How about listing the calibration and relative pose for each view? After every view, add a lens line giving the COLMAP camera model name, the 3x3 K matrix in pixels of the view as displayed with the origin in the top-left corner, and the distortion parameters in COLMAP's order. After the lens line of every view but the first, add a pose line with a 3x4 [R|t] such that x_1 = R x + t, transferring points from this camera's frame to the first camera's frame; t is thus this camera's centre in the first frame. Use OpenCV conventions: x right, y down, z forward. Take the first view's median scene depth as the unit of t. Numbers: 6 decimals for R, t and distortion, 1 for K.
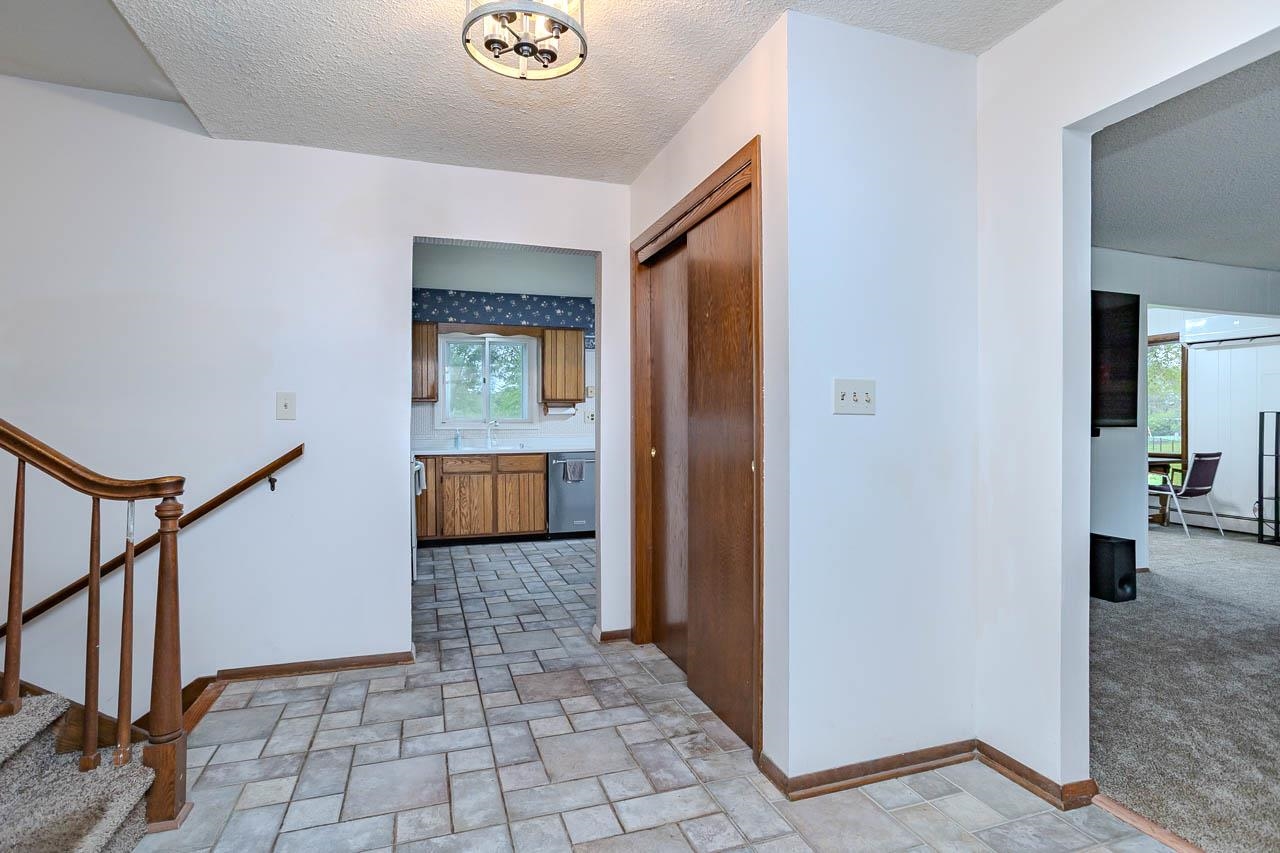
lens RADIAL K [[613.9, 0, 642.6], [0, 613.9, 430.7], [0, 0, 1]] dist [-0.044069, 0.024447]
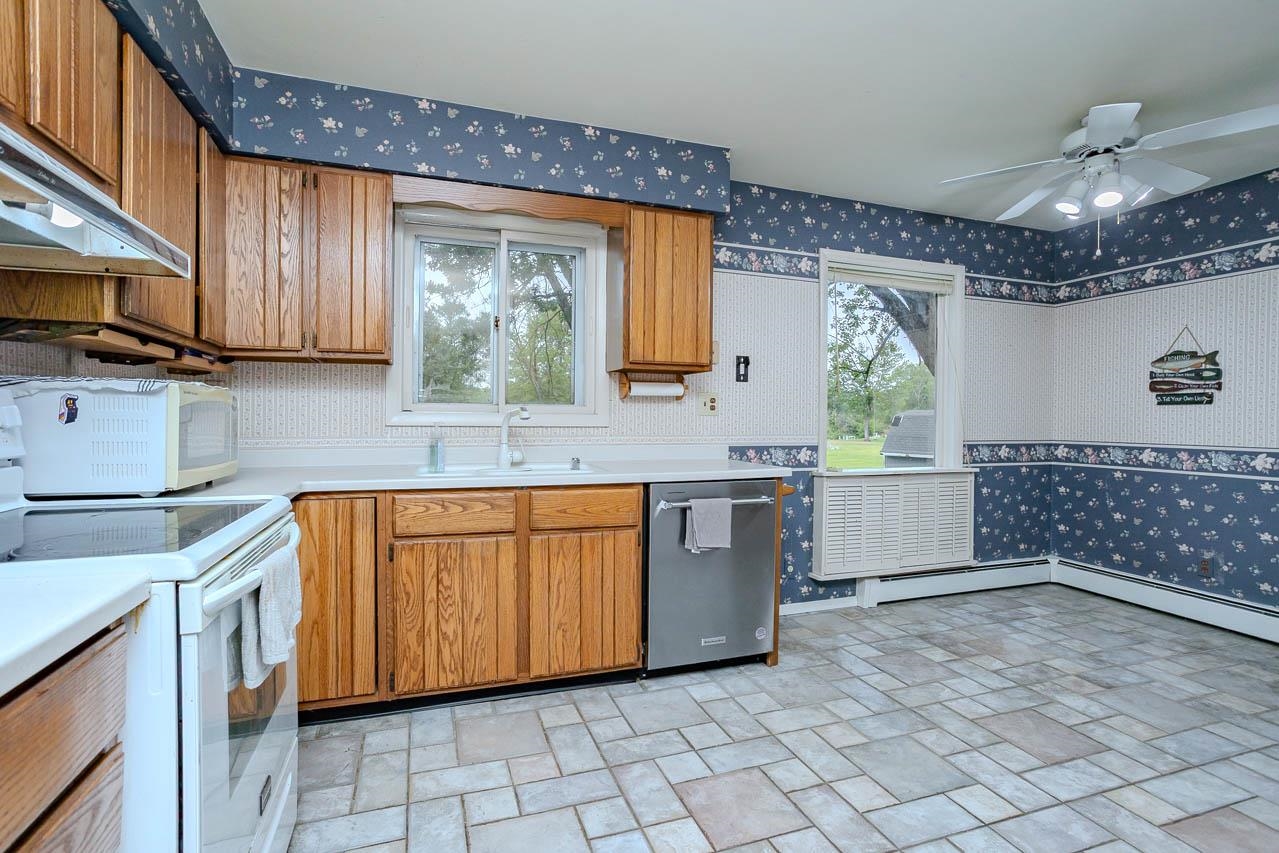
lens RADIAL K [[613.4, 0, 635.9], [0, 613.4, 423.5], [0, 0, 1]] dist [-0.044069, 0.024447]
pose [[0.999952, 0.009698, 0.001387, -0.281251], [-0.009684, 0.999906, -0.009706, -0.001780], [-0.001481, 0.009692, 0.999952, 0.987735]]
